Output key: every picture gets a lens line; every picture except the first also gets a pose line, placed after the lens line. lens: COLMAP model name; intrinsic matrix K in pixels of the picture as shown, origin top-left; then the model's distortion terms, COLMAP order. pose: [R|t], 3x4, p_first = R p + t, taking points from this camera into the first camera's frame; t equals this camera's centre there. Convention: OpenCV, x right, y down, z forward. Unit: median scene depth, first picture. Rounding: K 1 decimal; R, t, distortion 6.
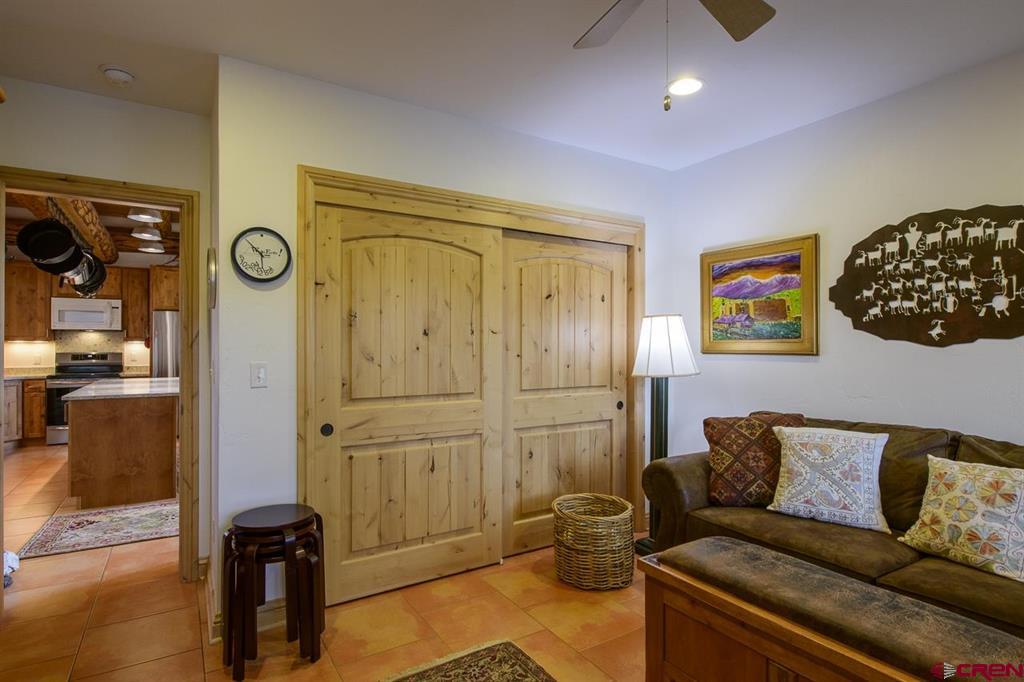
lens RADIAL K [[535.1, 0, 517.8], [0, 535.1, 343.8], [0, 0, 1]] dist [-0.002487, -0.002712]
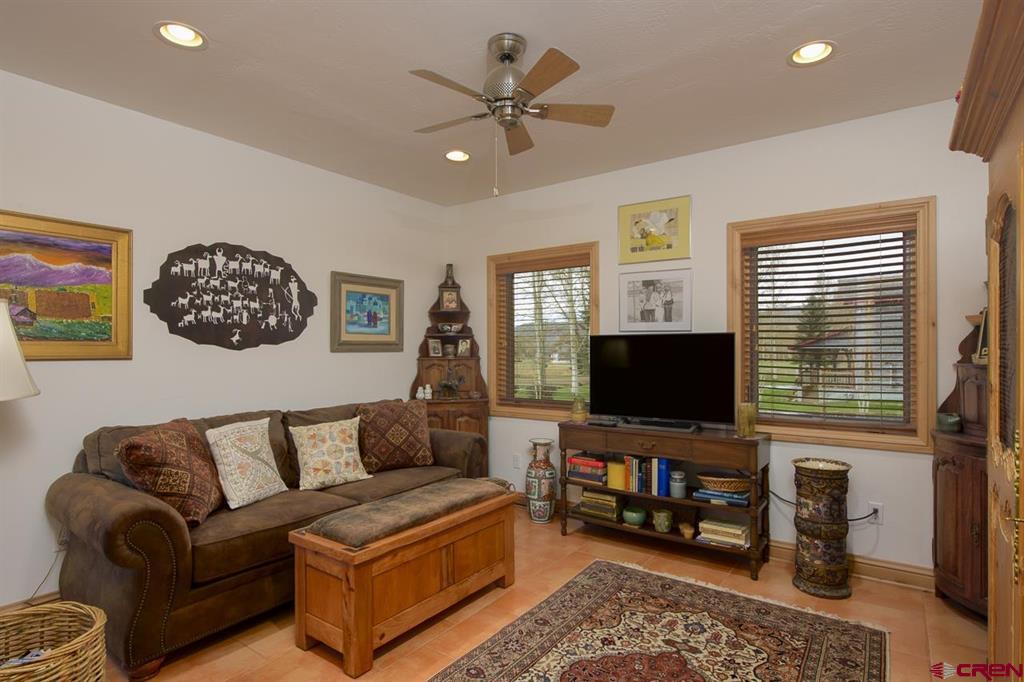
lens RADIAL K [[535.1, 0, 508.7], [0, 535.1, 345.4], [0, 0, 1]] dist [-0.002487, -0.002712]
pose [[-0.372613, 0.008739, 0.927946, -0.659052], [0.000266, 0.999957, -0.009311, 0.006699], [-0.927987, -0.003222, -0.372599, 0.868237]]
